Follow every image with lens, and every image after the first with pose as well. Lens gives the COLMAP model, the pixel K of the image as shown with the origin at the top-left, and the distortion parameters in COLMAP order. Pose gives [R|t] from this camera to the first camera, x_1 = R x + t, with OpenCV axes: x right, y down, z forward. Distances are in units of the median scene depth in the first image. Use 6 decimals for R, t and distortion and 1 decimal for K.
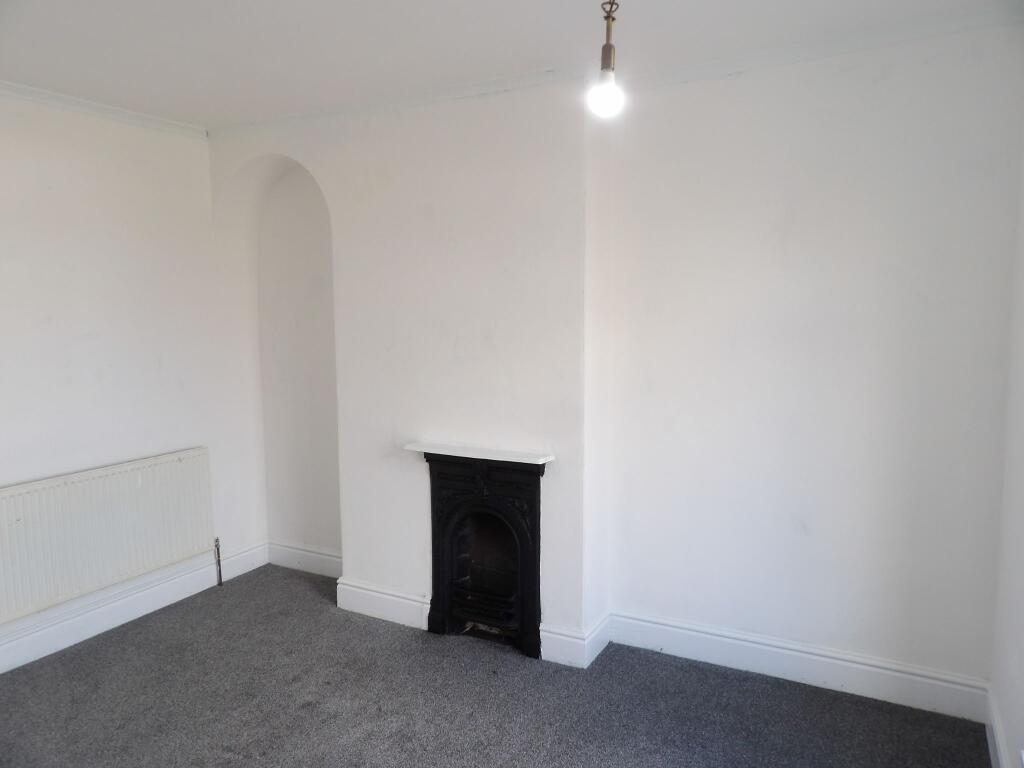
lens RADIAL K [[748.7, 0, 512.1], [0, 748.7, 390.3], [0, 0, 1]] dist [-0.035902, 0.068478]
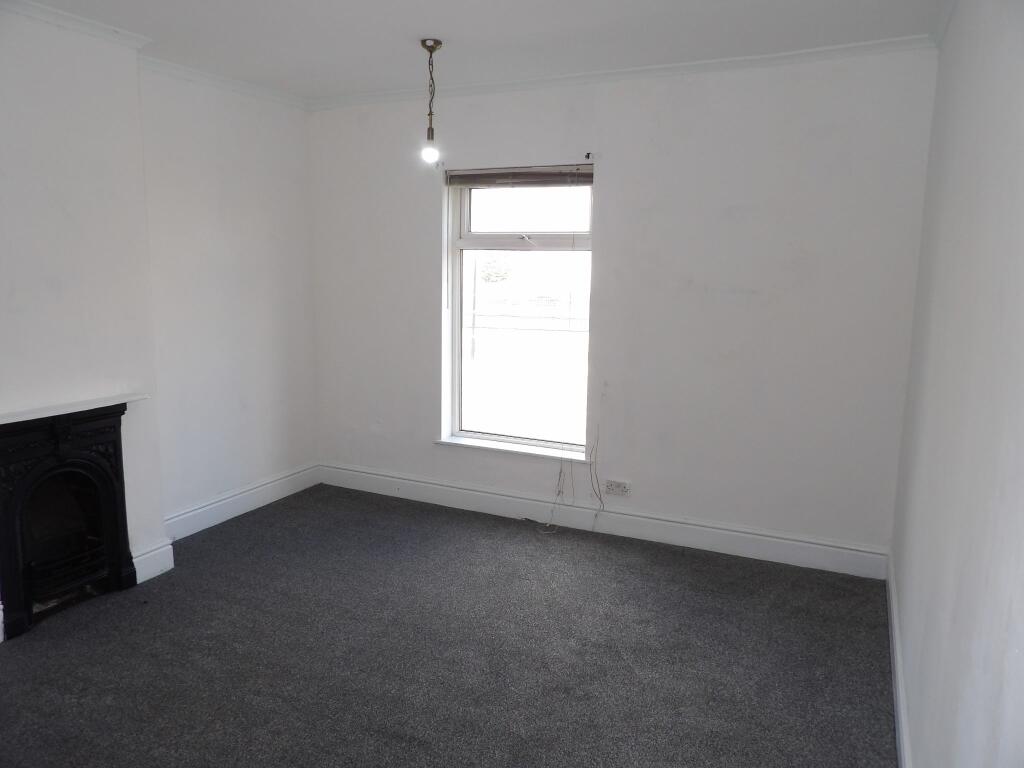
lens RADIAL K [[748.7, 0, 512.1], [0, 748.7, 390.3], [0, 0, 1]] dist [-0.035902, 0.068478]
pose [[-0.051200, -0.162766, 0.985335, -0.998082], [0.101233, 0.980702, 0.167261, -0.039955], [-0.993544, 0.108313, -0.033735, 0.464138]]
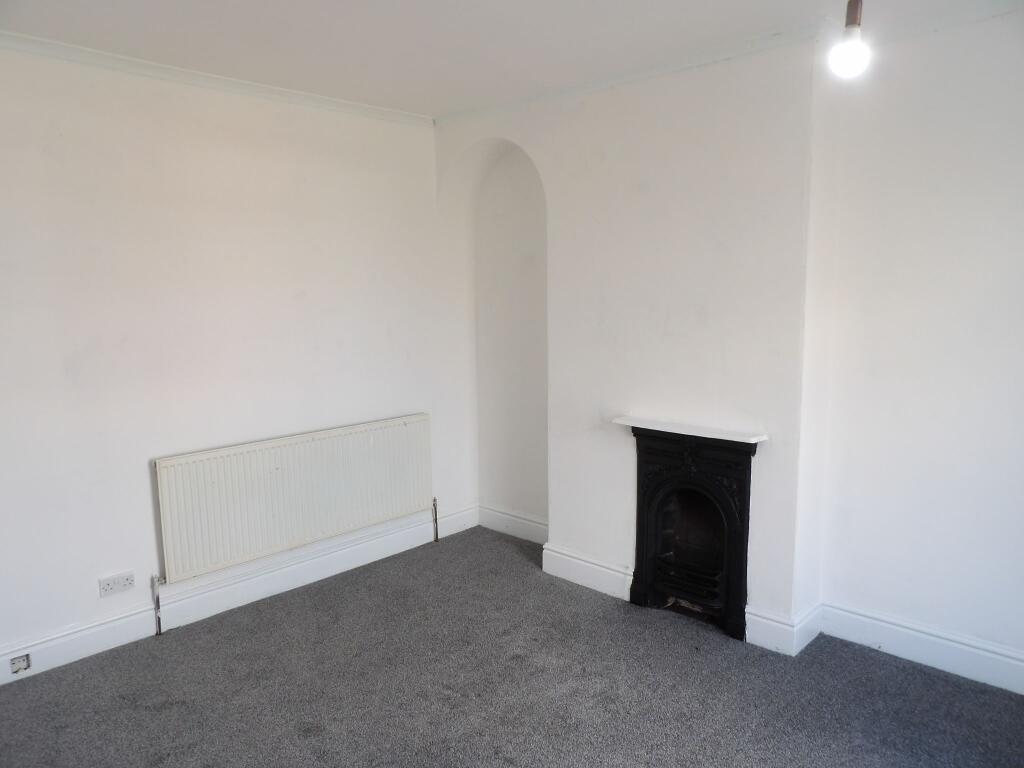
lens RADIAL K [[748.7, 0, 512.1], [0, 748.7, 390.3], [0, 0, 1]] dist [-0.035902, 0.068478]
pose [[0.966314, 0.032255, -0.255336, -0.018390], [-0.025560, 0.999238, 0.029497, 0.008538], [0.256093, -0.021977, 0.966402, -0.020147]]
